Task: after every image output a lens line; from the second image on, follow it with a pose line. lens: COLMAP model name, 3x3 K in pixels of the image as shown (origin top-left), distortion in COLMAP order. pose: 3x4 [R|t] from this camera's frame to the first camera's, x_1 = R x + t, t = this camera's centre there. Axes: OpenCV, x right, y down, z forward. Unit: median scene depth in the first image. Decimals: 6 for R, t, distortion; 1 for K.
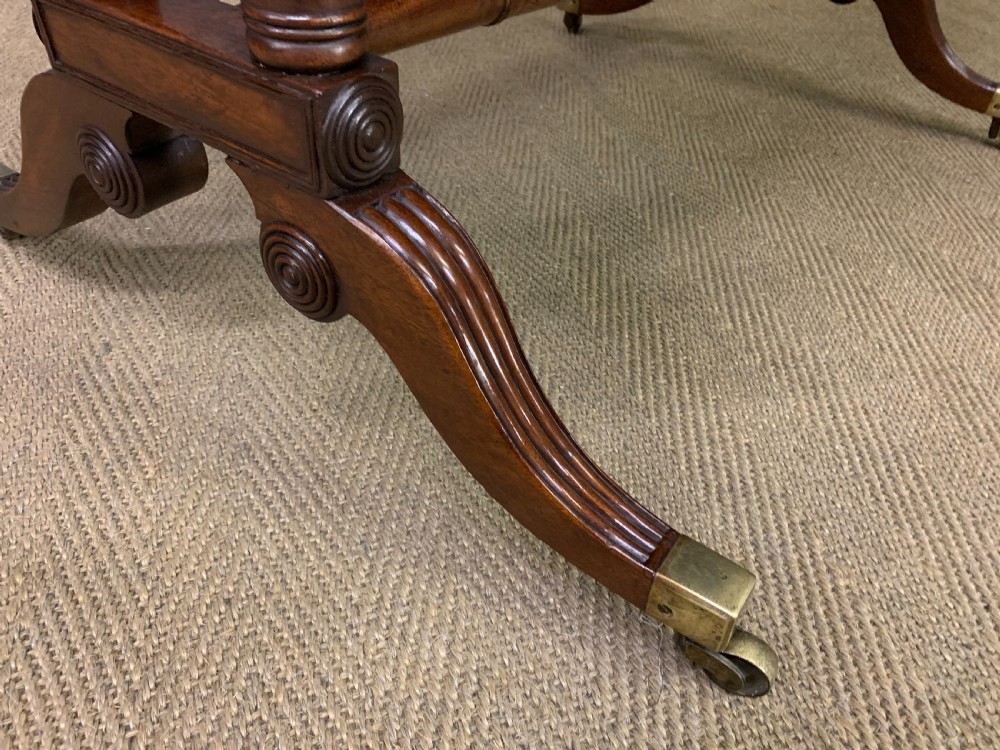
lens RADIAL K [[744.5, 0, 503.5], [0, 744.5, 385.0], [0, 0, 1]] dist [0.003106, 0.005588]
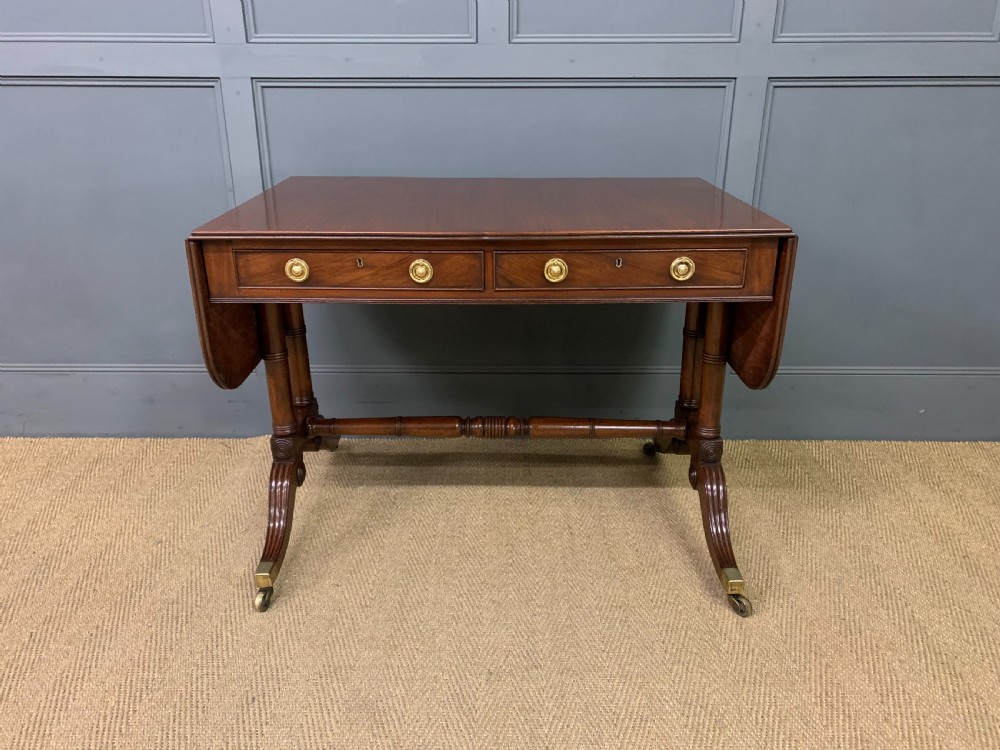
lens RADIAL K [[748.0, 0, 493.9], [0, 748.0, 377.8], [0, 0, 1]] dist [0.010637, -0.000485]
pose [[0.954501, 0.027368, -0.296948, 1.035305], [-0.128111, 0.936839, -0.325454, -0.407707], [0.269285, 0.348689, 0.897720, -1.507768]]
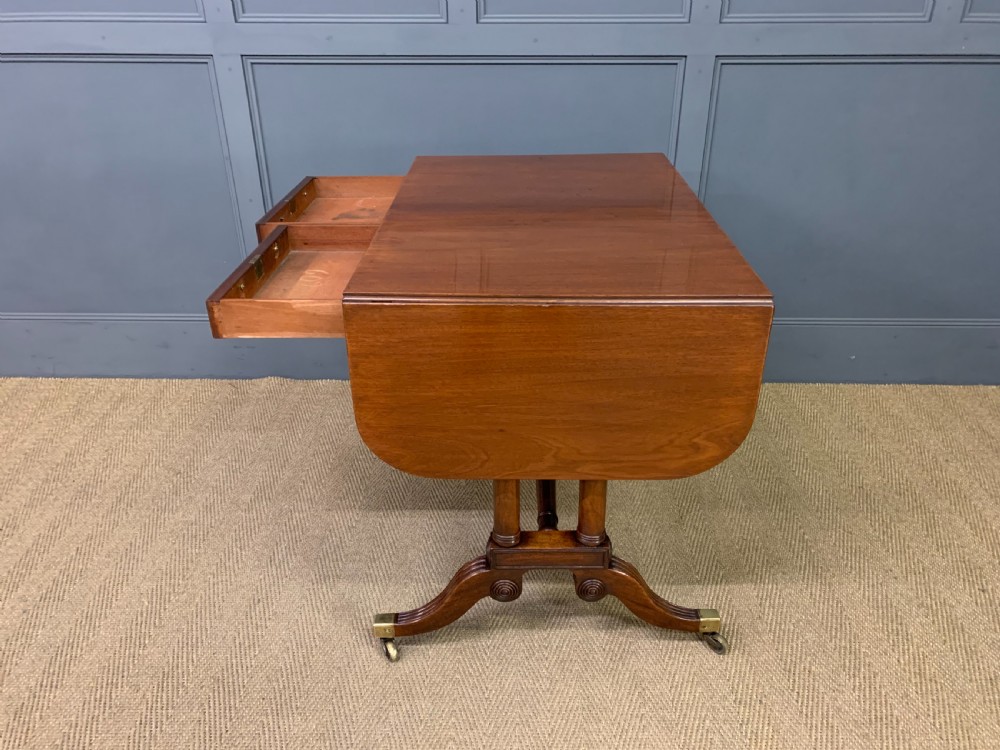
lens RADIAL K [[746.6, 0, 505.6], [0, 746.6, 384.7], [0, 0, 1]] dist [0.010112, -0.002251]
pose [[0.953051, 0.065491, -0.295643, 1.461489], [-0.131781, 0.968731, -0.210223, -0.477534], [0.272631, 0.239313, 0.931881, -2.021922]]
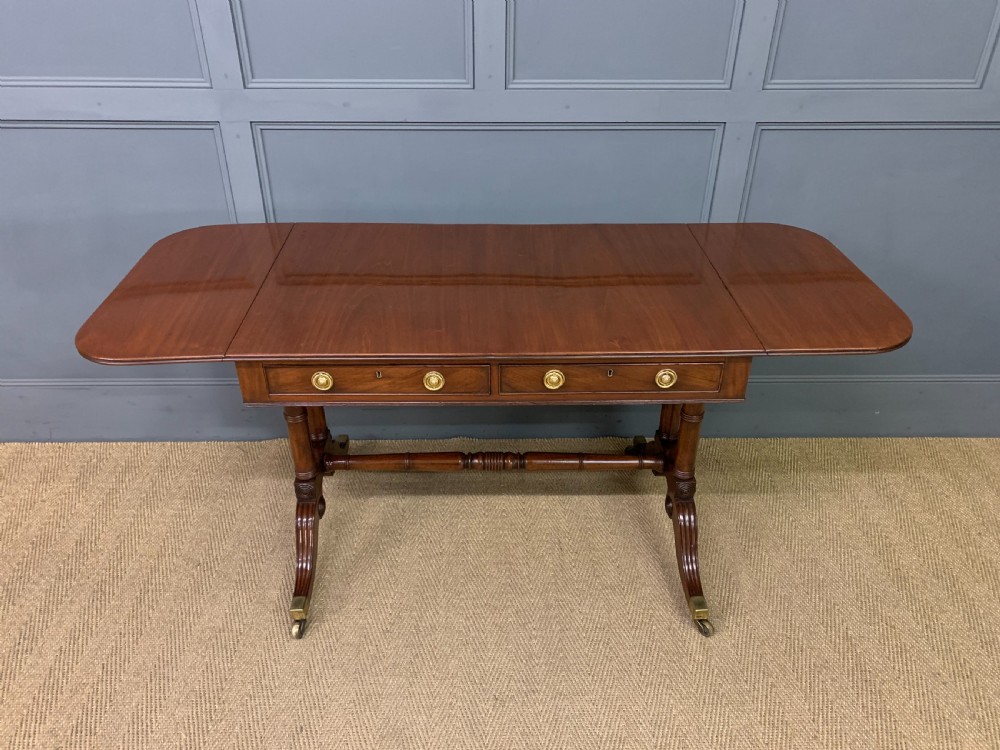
lens RADIAL K [[745.8, 0, 493.7], [0, 745.8, 381.5], [0, 0, 1]] dist [0.015820, -0.008416]
pose [[0.962737, 0.072264, -0.260606, 0.983466], [-0.114632, 0.981831, -0.151222, -1.238461], [0.244943, 0.175461, 0.953528, -2.130661]]
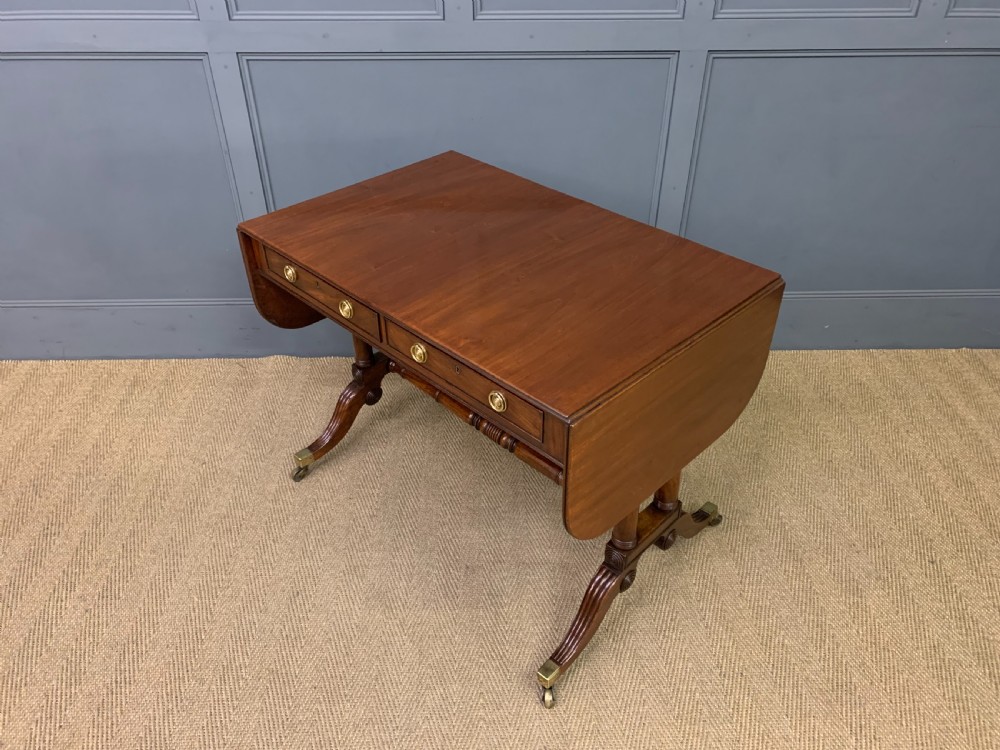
lens RADIAL K [[744.8, 0, 503.6], [0, 744.8, 380.2], [0, 0, 1]] dist [0.005563, 0.002313]
pose [[0.964933, 0.083232, -0.248953, 1.302731], [-0.105728, 0.991301, -0.078378, -1.012180], [0.240264, 0.101951, 0.965339, -2.465785]]
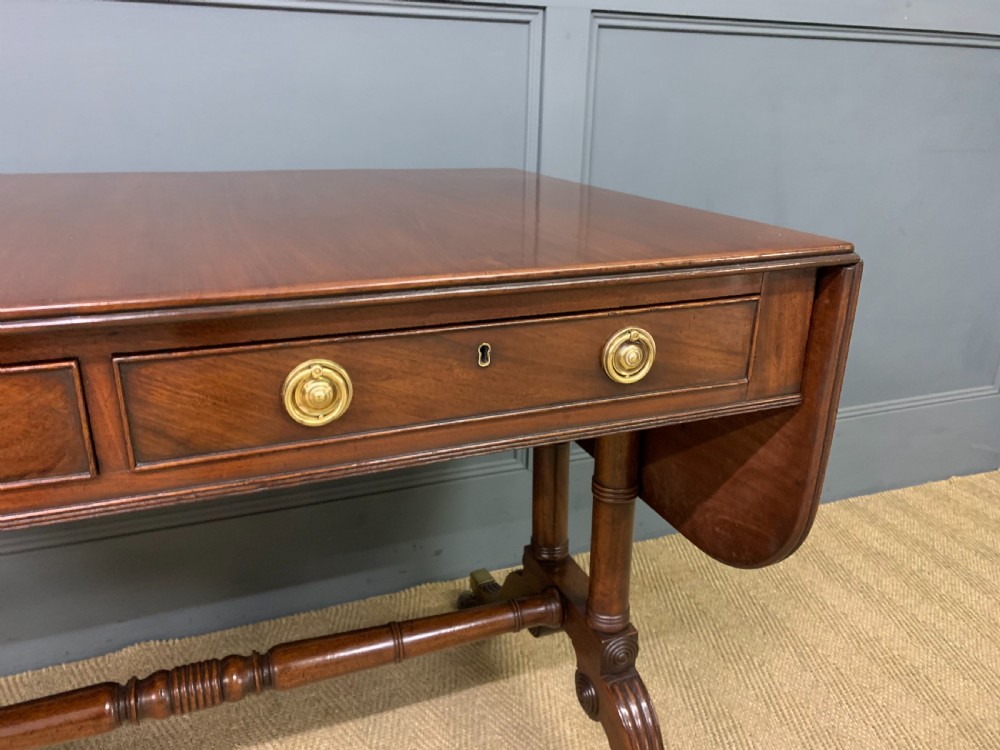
lens RADIAL K [[765.0, 0, 495.0], [0, 765.0, 382.1], [0, 0, 1]] dist [0.004779, -0.000362]
pose [[0.993322, -0.094109, 0.066744, 0.569067], [0.111763, 0.928480, -0.354168, -1.381961], [-0.028640, 0.359262, 0.932797, 0.014381]]
